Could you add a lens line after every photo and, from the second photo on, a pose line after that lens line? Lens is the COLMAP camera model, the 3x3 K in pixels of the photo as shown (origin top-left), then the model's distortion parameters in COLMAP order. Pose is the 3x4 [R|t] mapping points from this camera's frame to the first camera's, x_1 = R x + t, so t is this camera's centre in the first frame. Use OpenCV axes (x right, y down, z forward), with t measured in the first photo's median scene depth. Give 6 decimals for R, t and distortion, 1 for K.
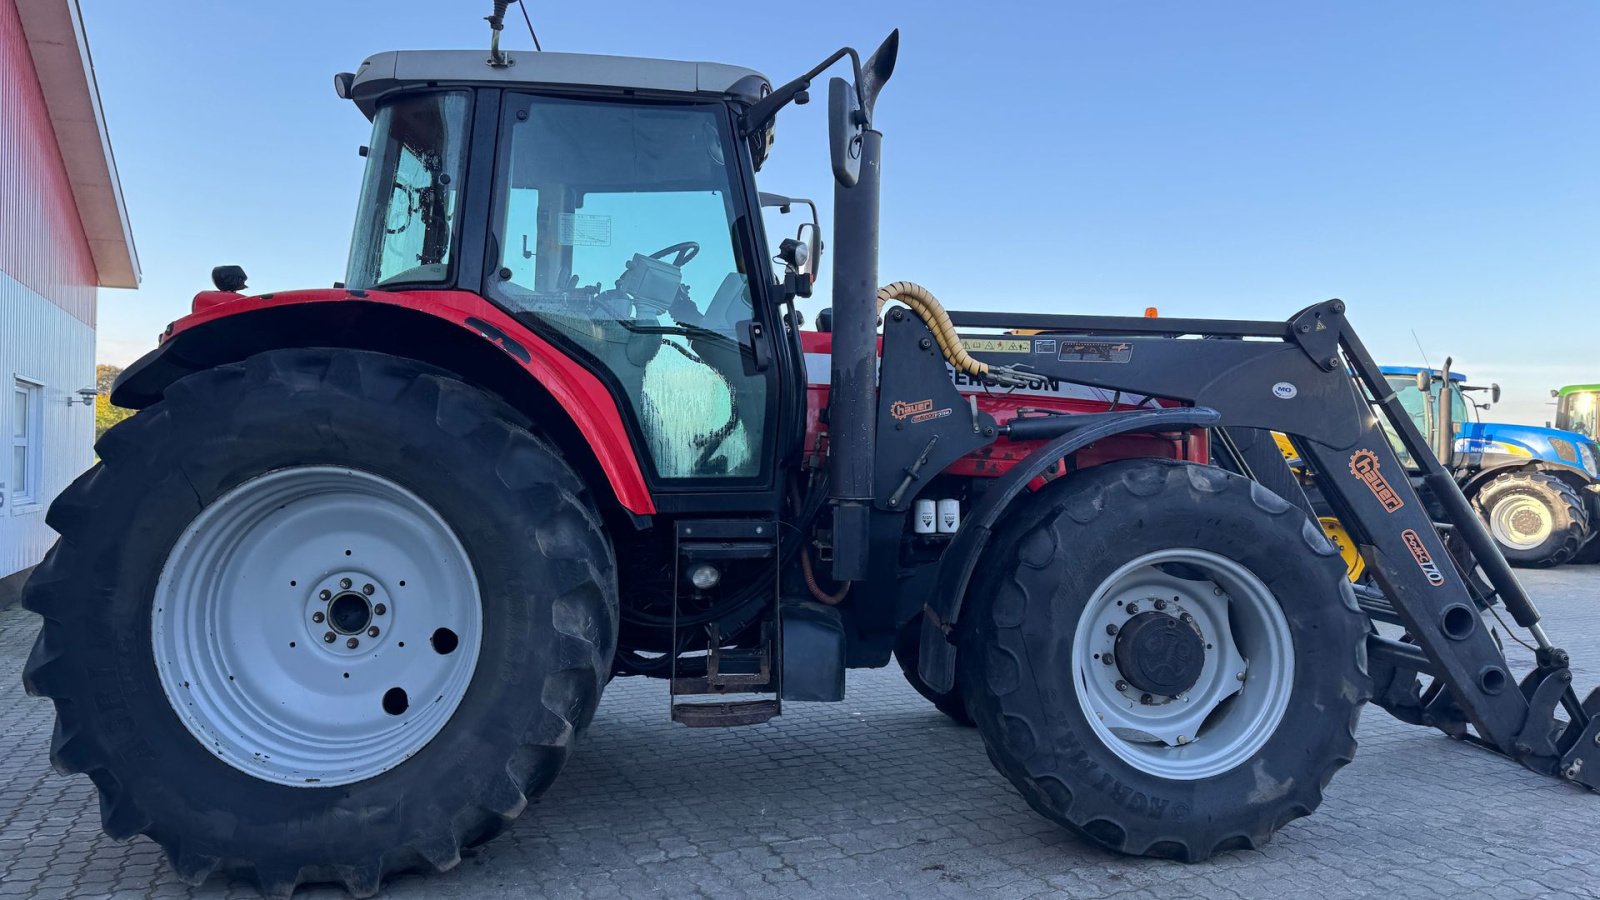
lens RADIAL K [[1104.0, 0, 792.3], [0, 1104.0, 431.1], [0, 0, 1]] dist [0.115434, -0.172676]
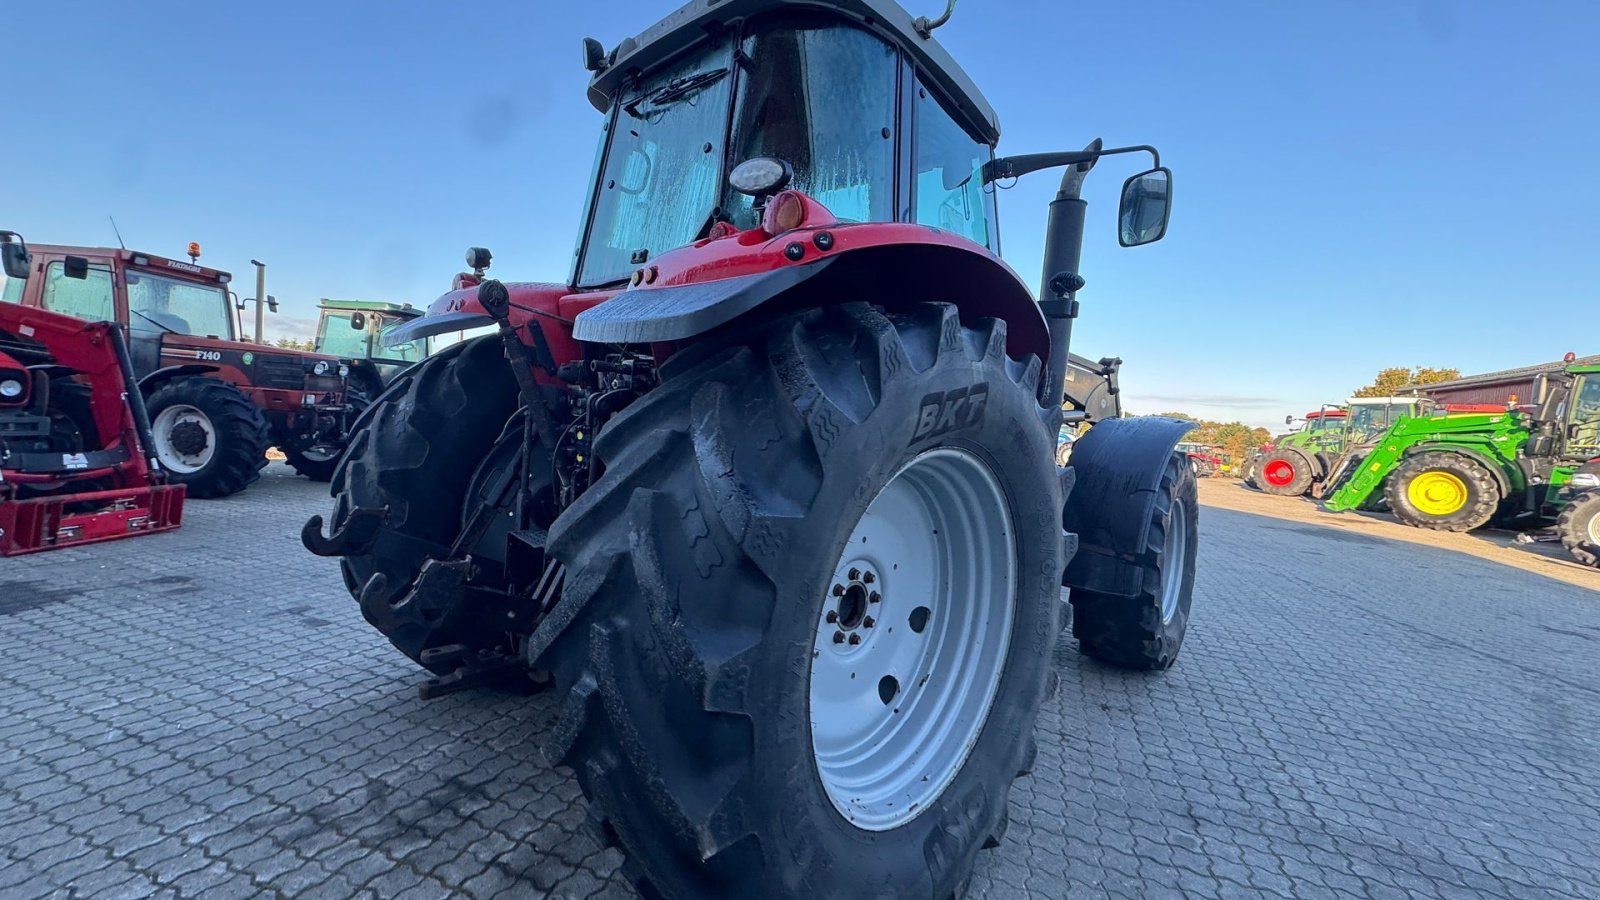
lens RADIAL K [[638.2, 0, 800.1], [0, 638.2, 441.8], [0, 0, 1]] dist [-0.003371, 0.000116]
pose [[0.717843, 0.018453, 0.695960, -0.799460], [-0.086941, 0.994200, 0.063313, 0.005001], [-0.690755, -0.105957, 0.715284, 0.701477]]
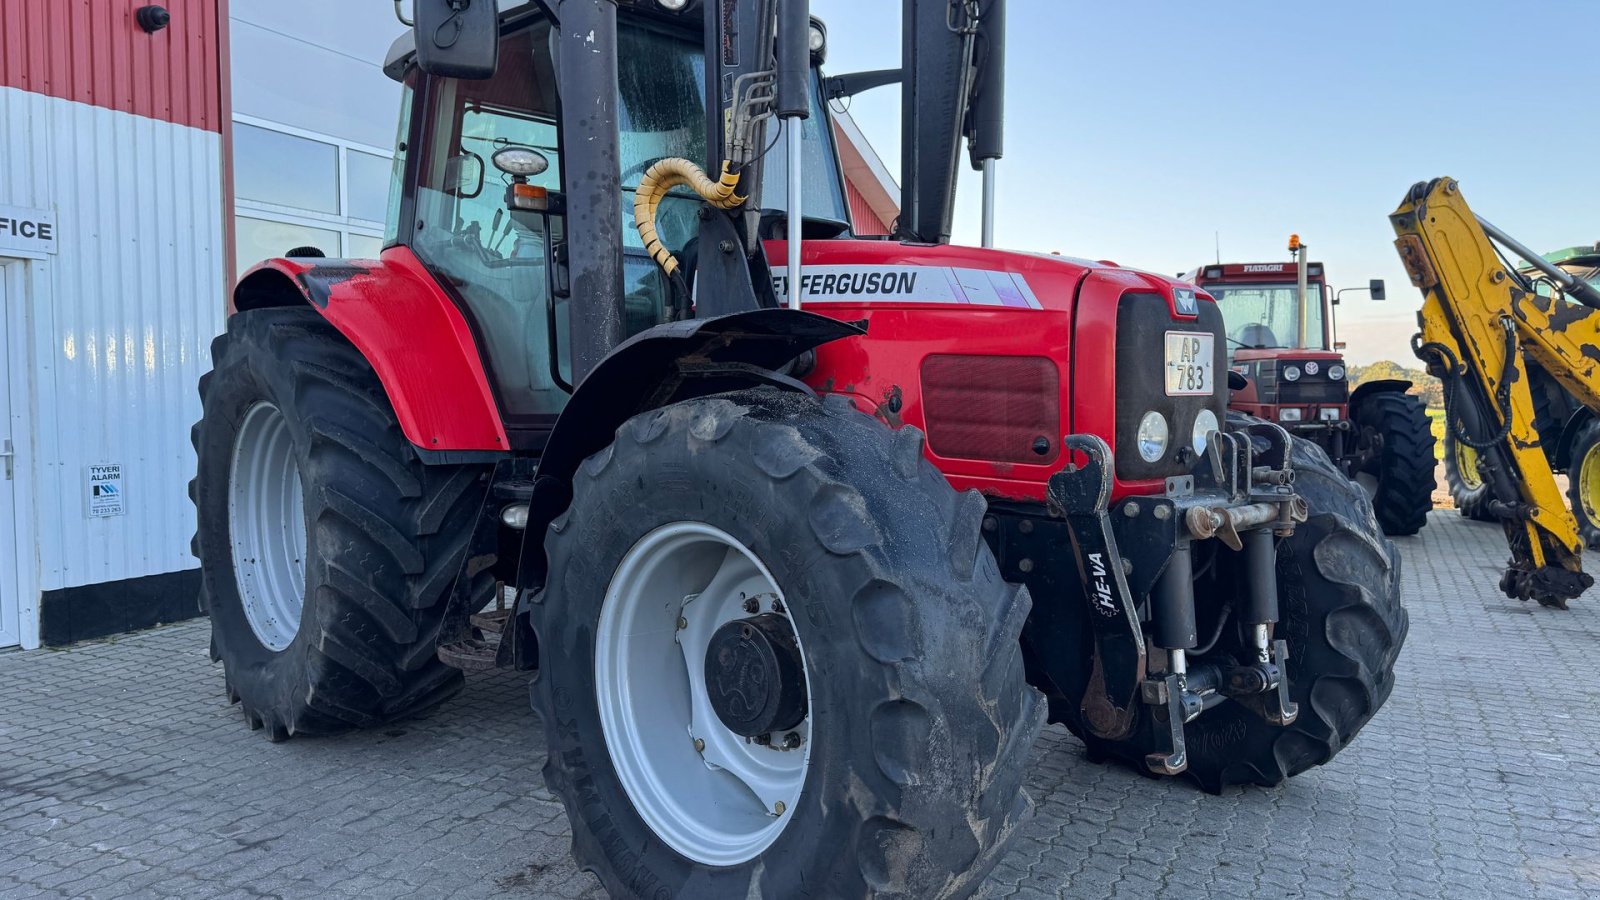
lens RADIAL K [[1098.5, 0, 803.4], [0, 1098.5, 445.2], [0, 0, 1]] dist [0.174964, -0.256019]
pose [[0.632187, 0.028744, -0.774283, 0.913097], [0.027242, 0.997869, 0.059288, 0.020016], [0.774337, -0.058574, 0.630057, 0.635305]]
